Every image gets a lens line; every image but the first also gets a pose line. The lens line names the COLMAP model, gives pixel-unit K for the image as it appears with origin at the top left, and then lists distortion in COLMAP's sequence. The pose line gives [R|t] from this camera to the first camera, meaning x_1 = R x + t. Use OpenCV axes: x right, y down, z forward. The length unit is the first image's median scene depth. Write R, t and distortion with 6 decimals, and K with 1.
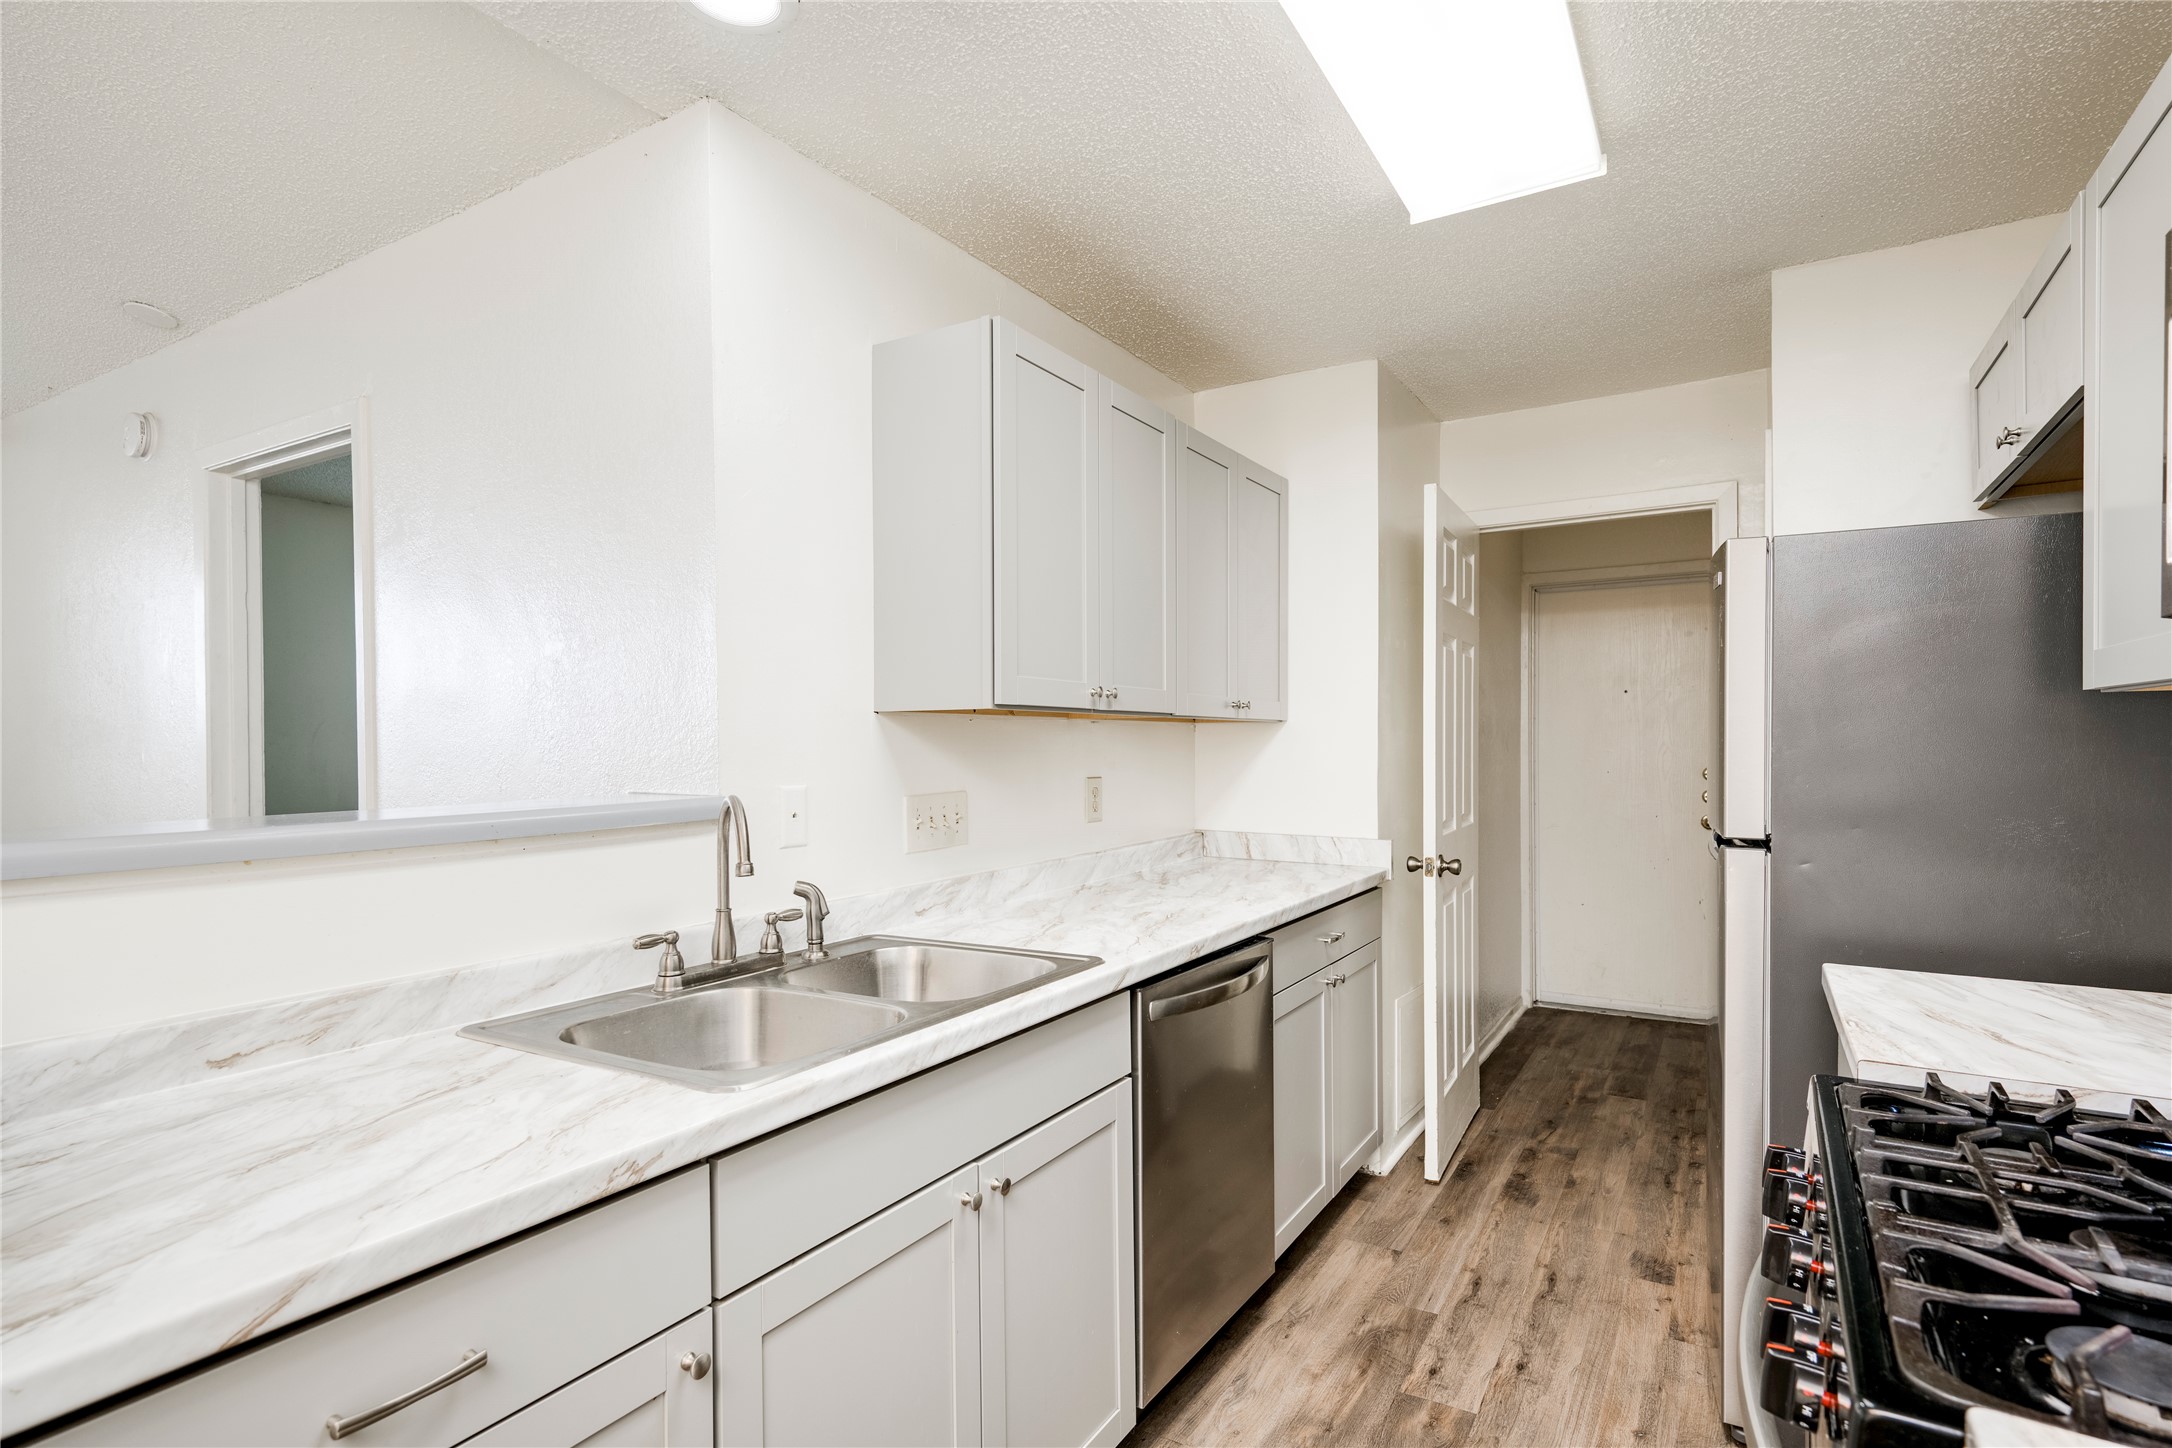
lens RADIAL K [[1093.4, 0, 1089.4], [0, 1093.4, 753.2], [0, 0, 1]] dist [0.012899, -0.001398]
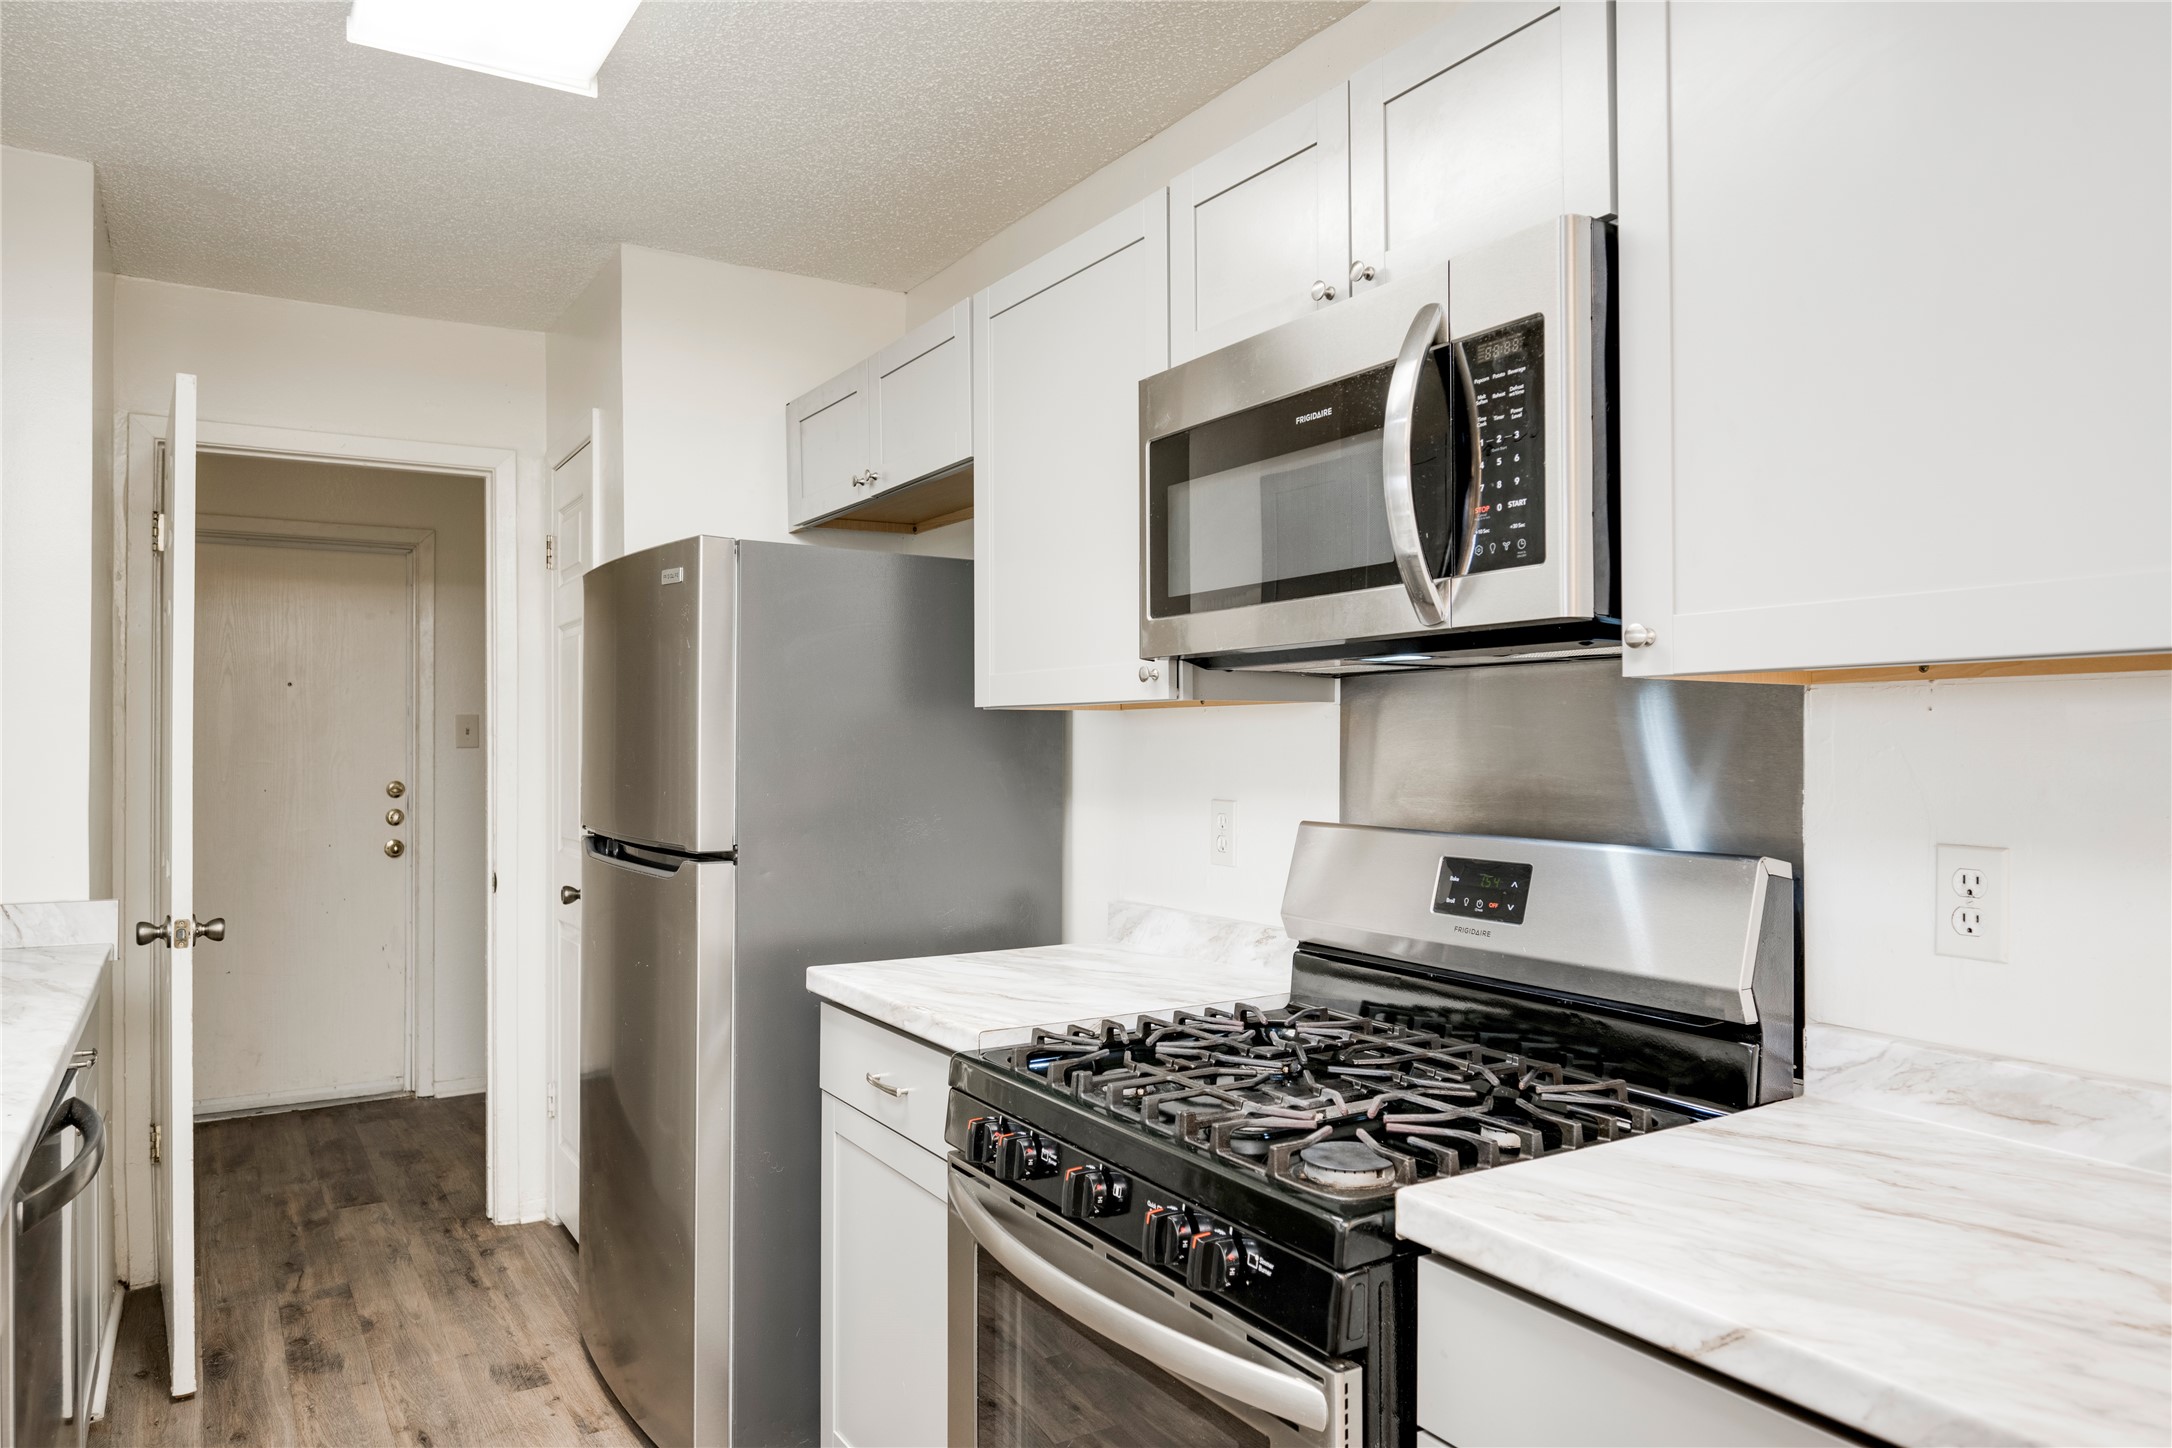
lens RADIAL K [[1414.3, 0, 1093.8], [0, 1414.3, 734.9], [0, 0, 1]] dist [-0.007304, -0.003921]
pose [[0.437487, 0.010852, 0.899159, -0.302789], [0.008478, 0.999833, -0.016192, -0.000465], [-0.899185, 0.014707, 0.437321, 0.141678]]
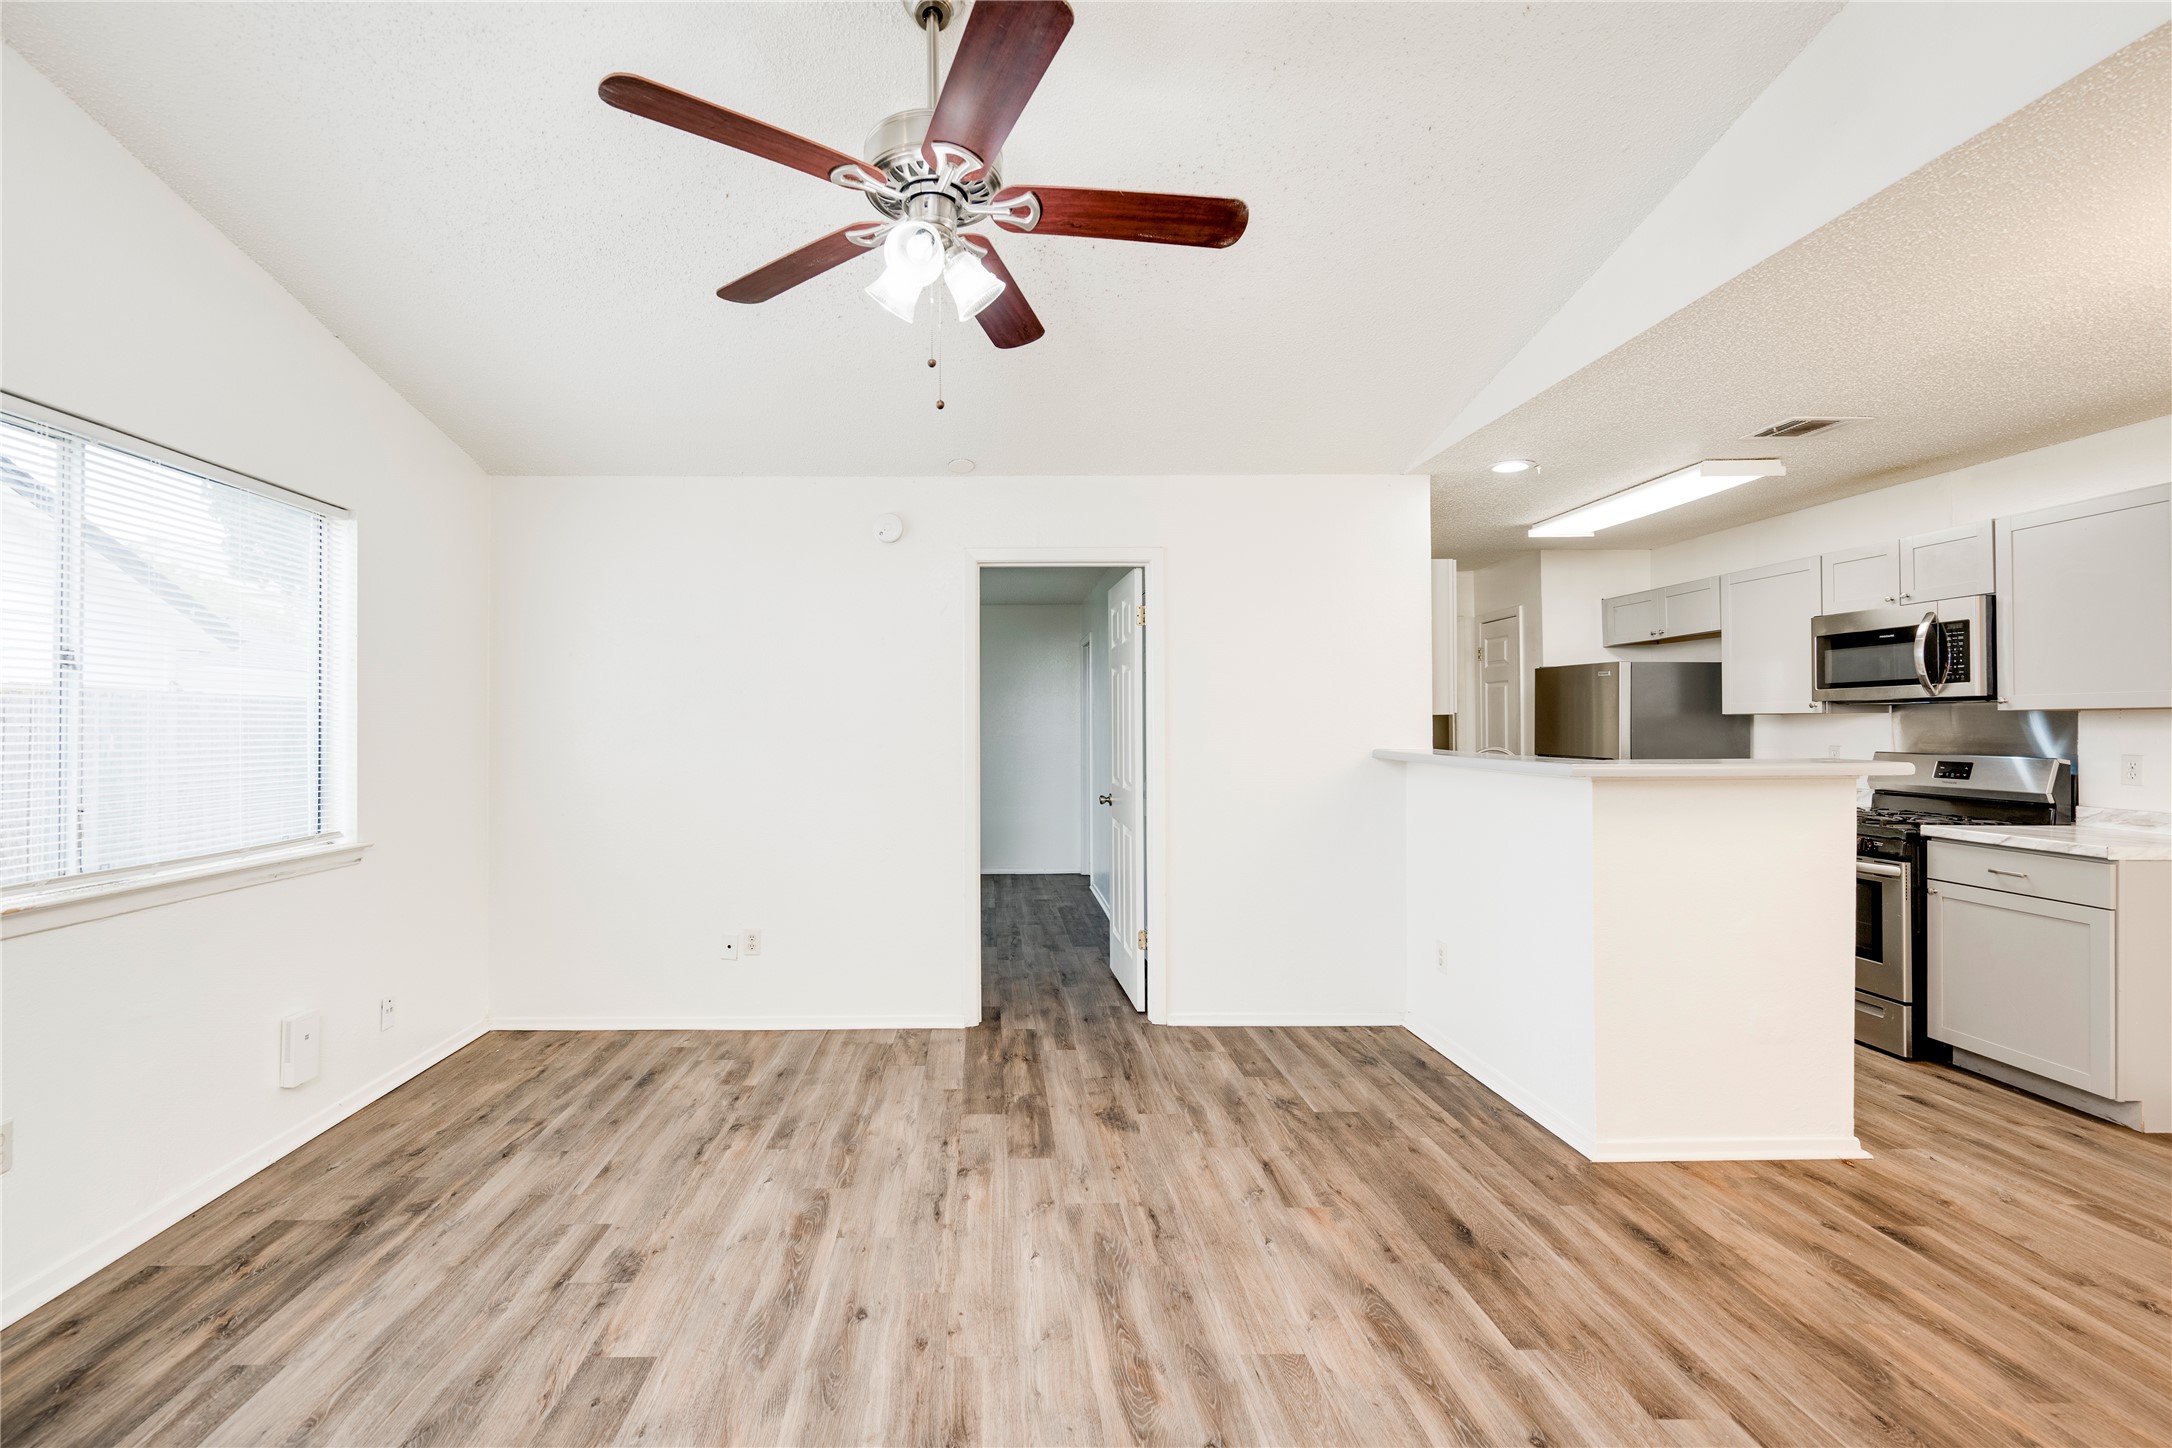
lens RADIAL K [[919.2, 0, 1005.1], [0, 919.2, 718.1], [0, 0, 1]] dist [0.003801, -0.001081]
pose [[0.849286, 0.009991, 0.527838, -1.902557], [0.000755, 0.999797, -0.020139, 0.010527], [-0.527932, 0.017503, 0.849106, -0.233130]]
